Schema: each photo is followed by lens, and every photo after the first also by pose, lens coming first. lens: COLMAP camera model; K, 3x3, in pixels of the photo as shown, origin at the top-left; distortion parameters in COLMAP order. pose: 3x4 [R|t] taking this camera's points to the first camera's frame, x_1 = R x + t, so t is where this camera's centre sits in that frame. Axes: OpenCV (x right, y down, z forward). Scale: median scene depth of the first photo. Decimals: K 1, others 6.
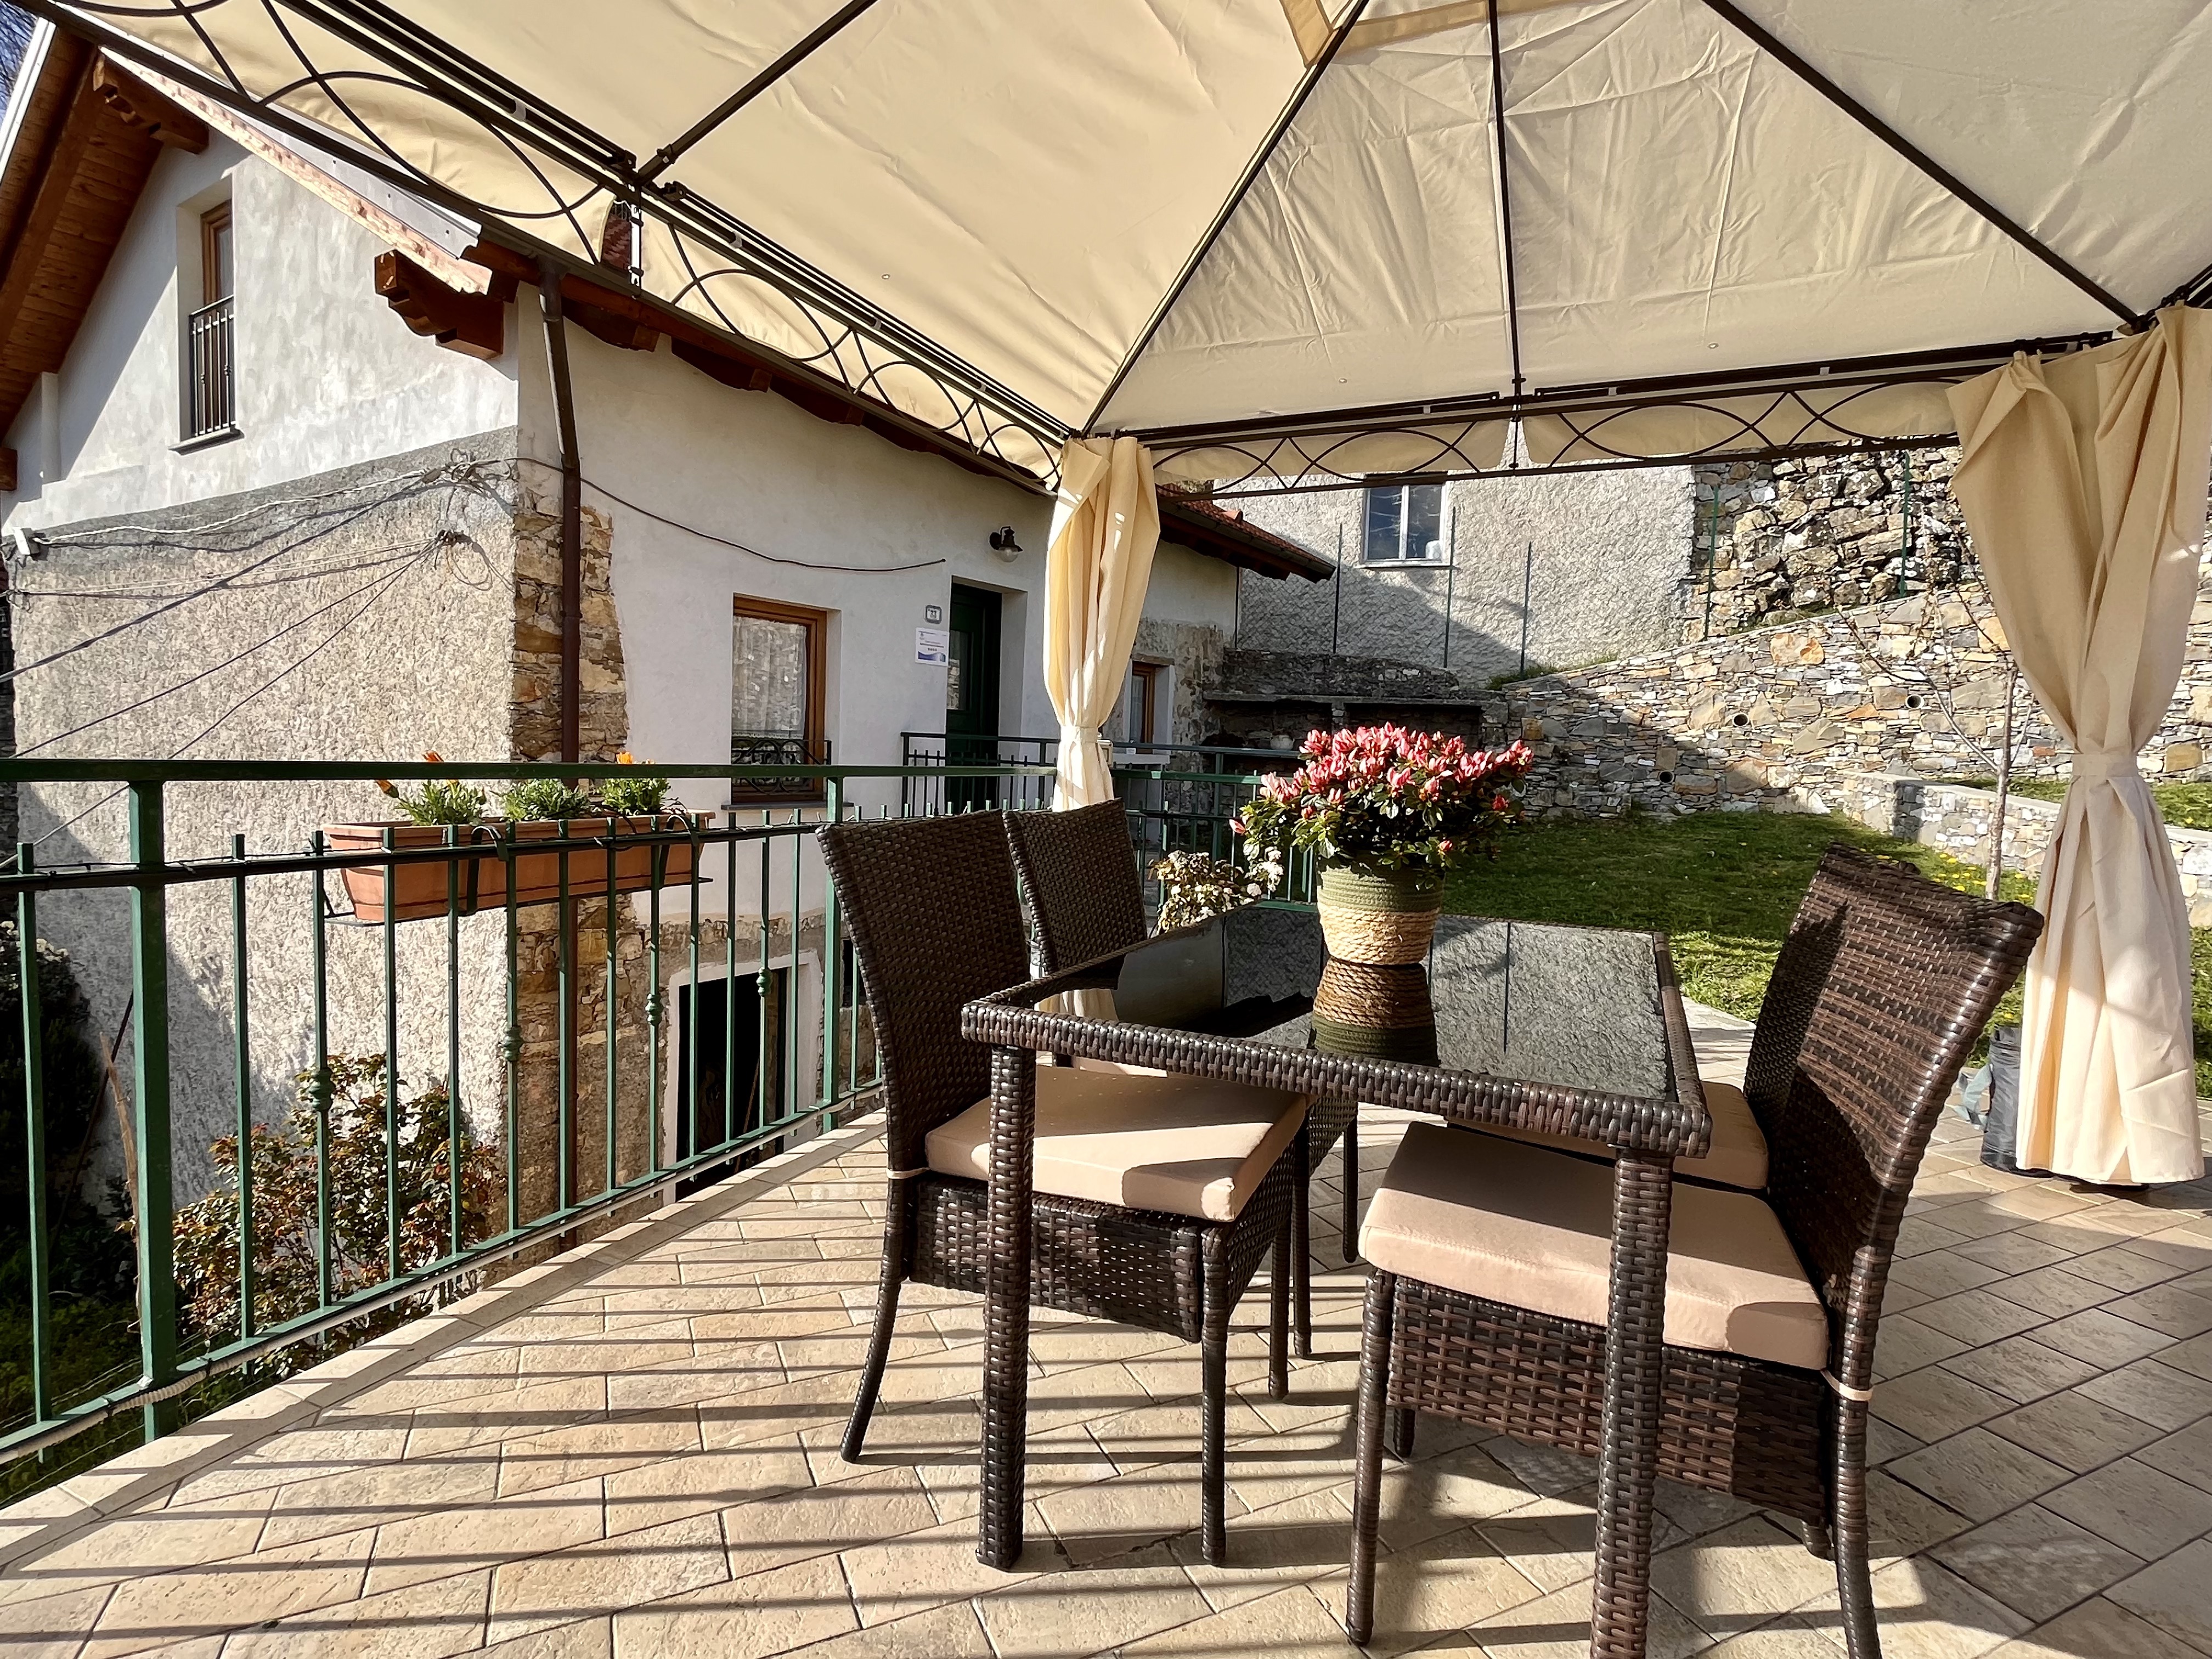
lens RADIAL K [[1113.0, 0, 1097.7], [0, 1113.0, 815.3], [0, 0, 1]] dist [0.001732, -0.000062]
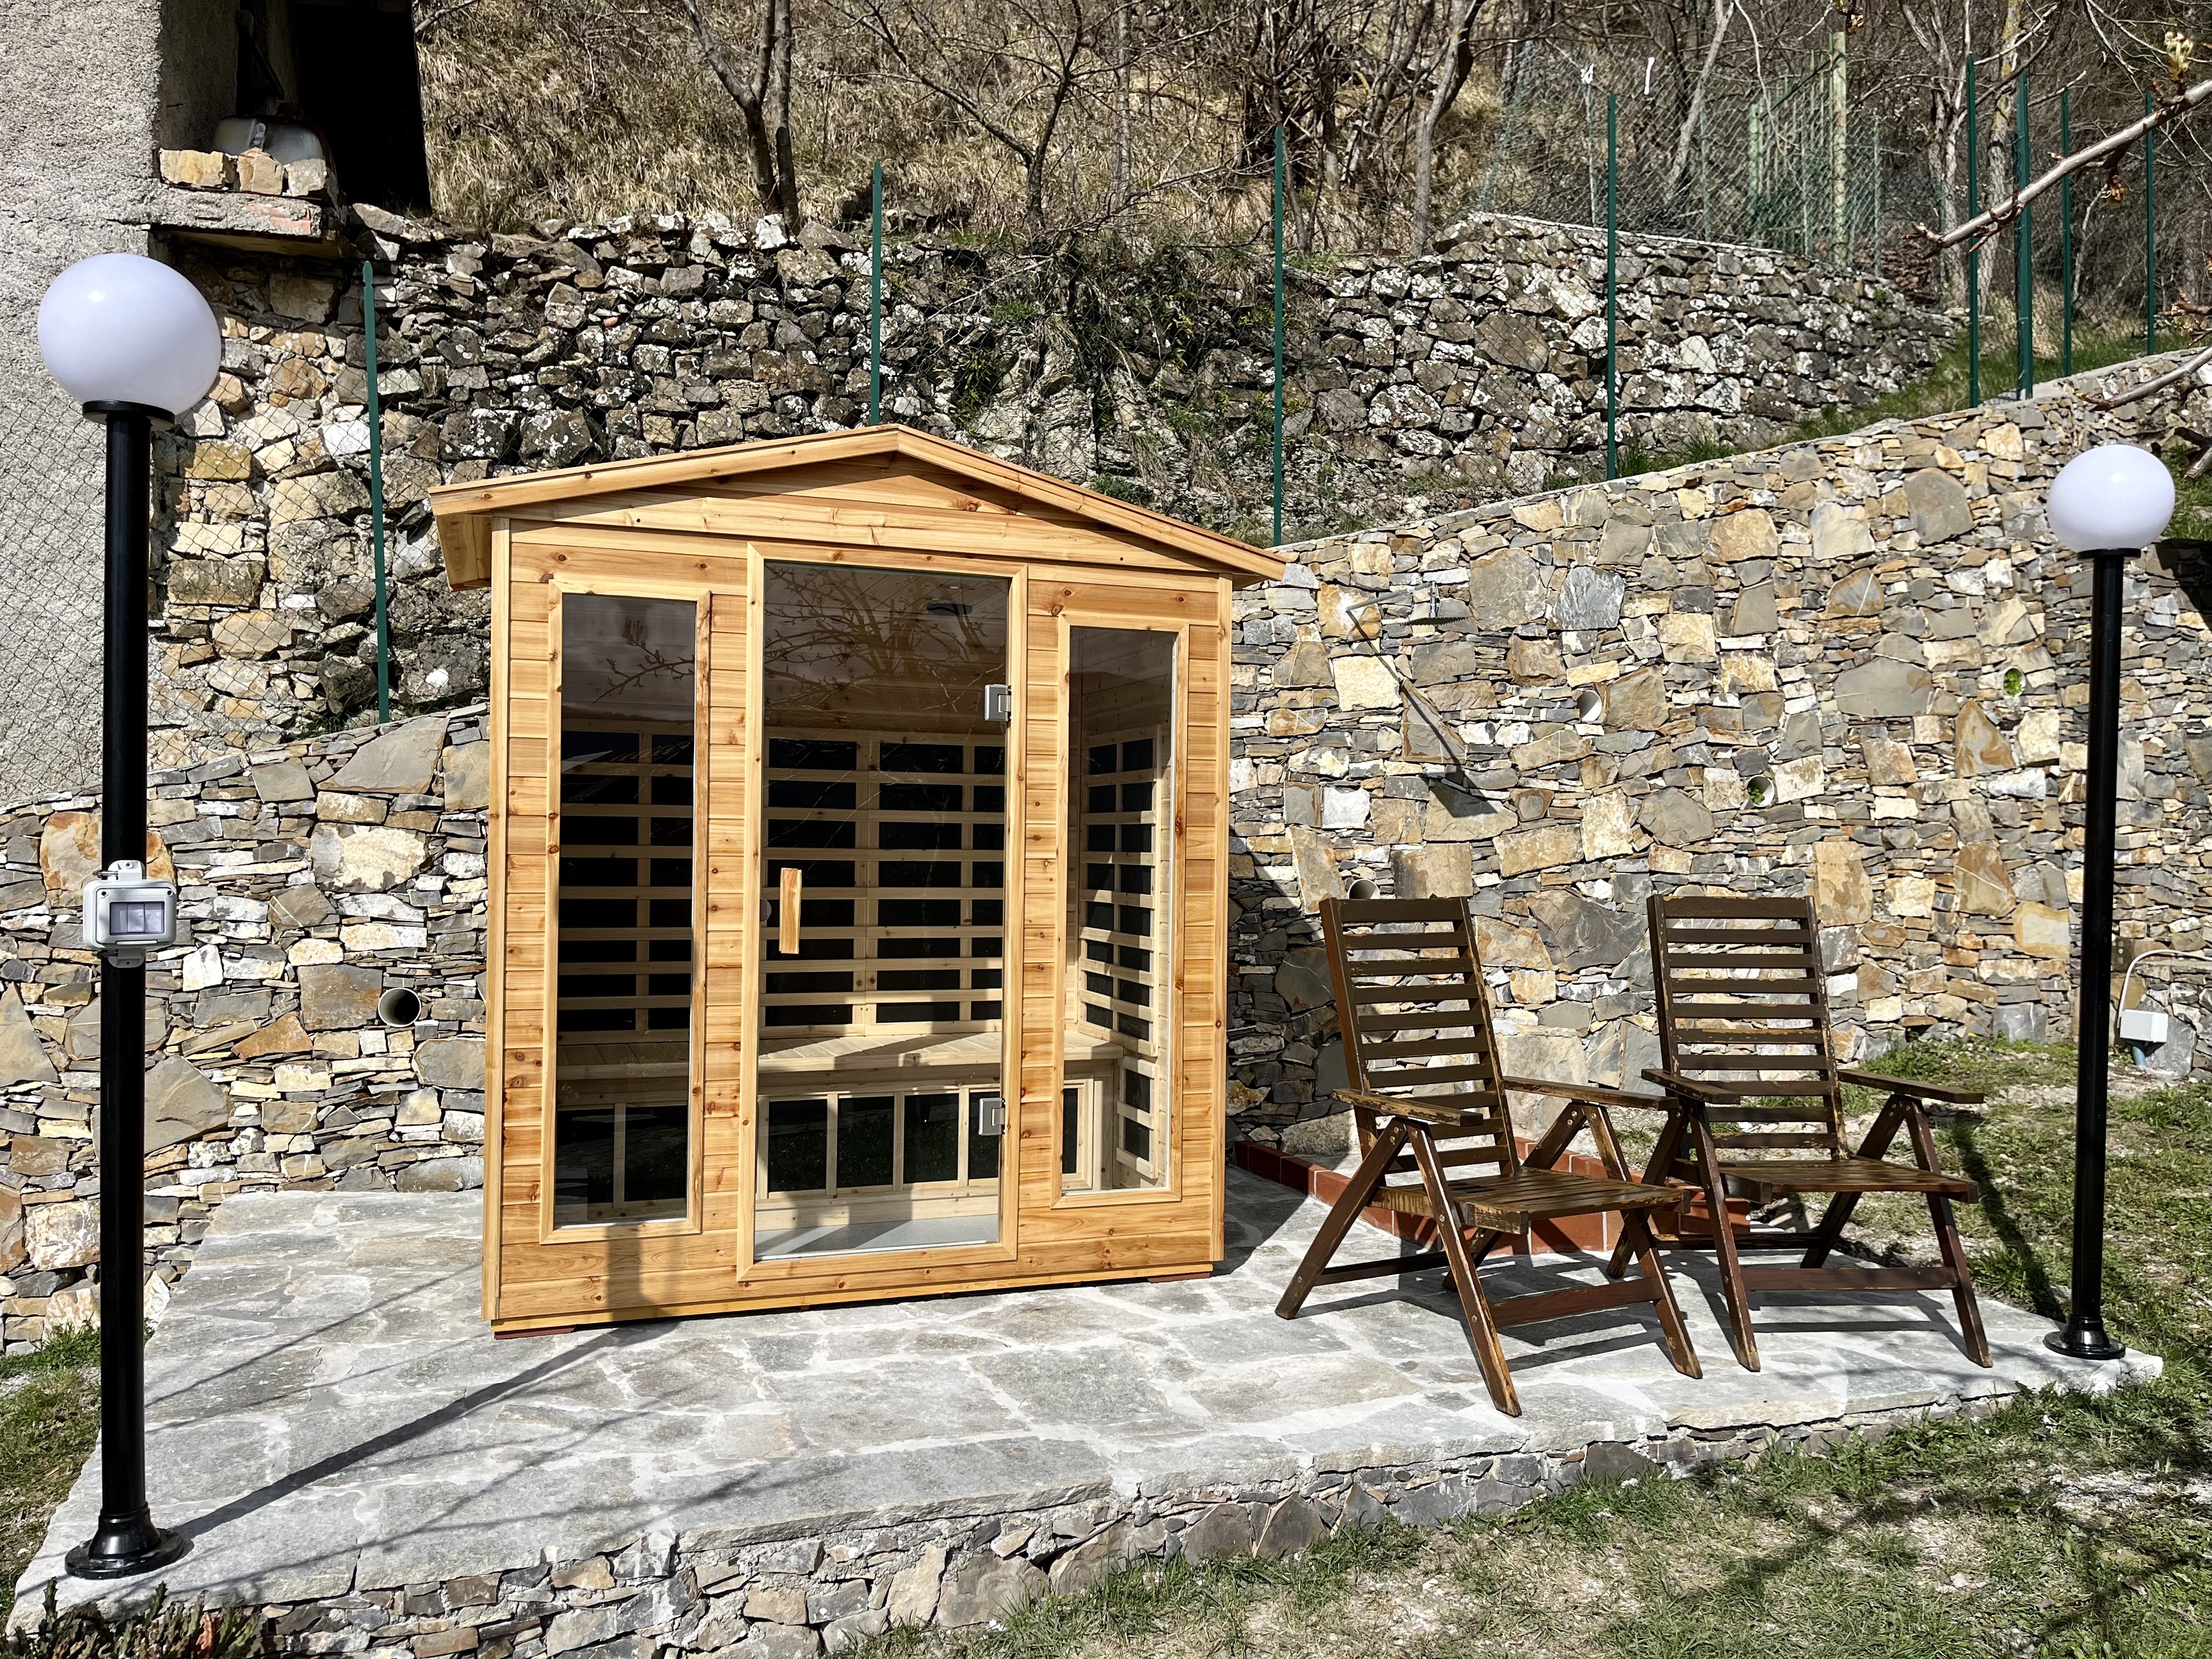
lens RADIAL K [[1669.5, 0, 1102.3], [0, 1669.5, 834.2], [0, 0, 1]] dist [0.080387, -0.098377]
pose [[0.842110, -0.021039, 0.538895, 0.625678], [0.051529, 0.997806, -0.041567, -0.122896], [-0.536838, 0.062772, 0.841347, 0.401539]]
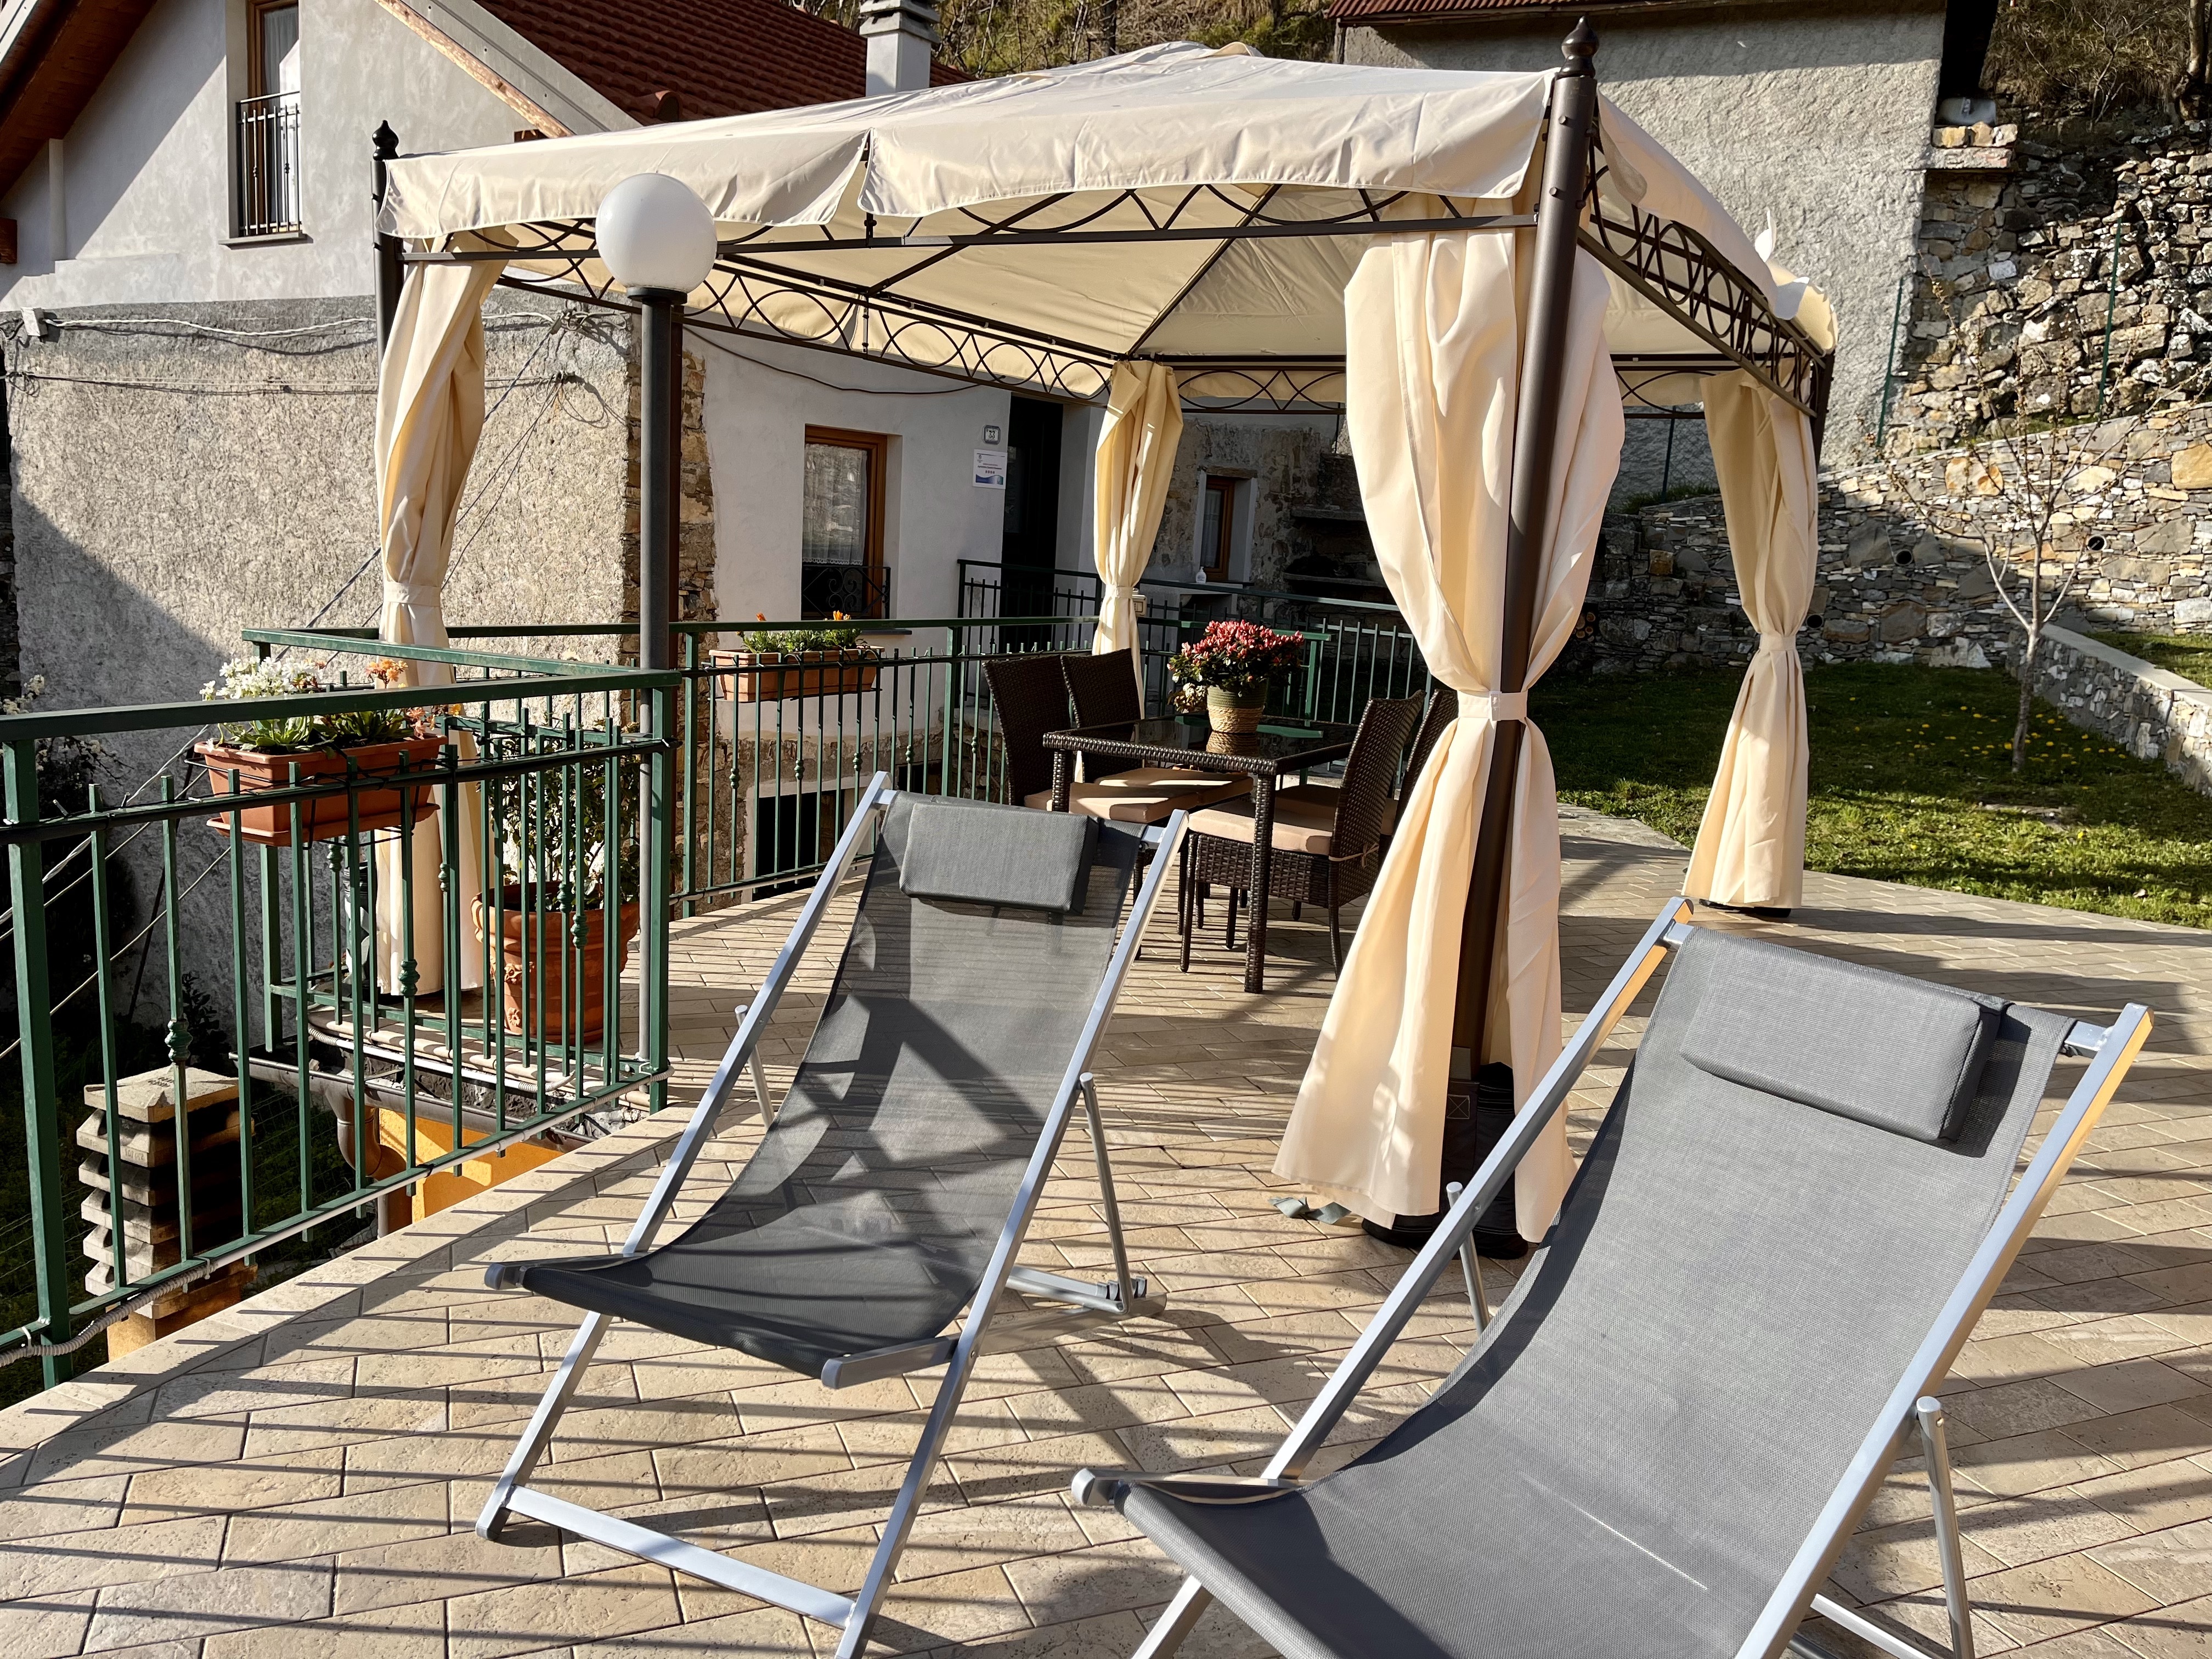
lens RADIAL K [[1671.1, 0, 1086.2], [0, 1671.1, 827.4], [0, 0, 1]] dist [0.096790, -0.140264]
pose [[0.997349, 0.036087, -0.063182, 0.032332], [-0.028810, 0.993231, 0.112526, -0.007258], [0.066816, -0.110408, 0.991638, -0.402127]]
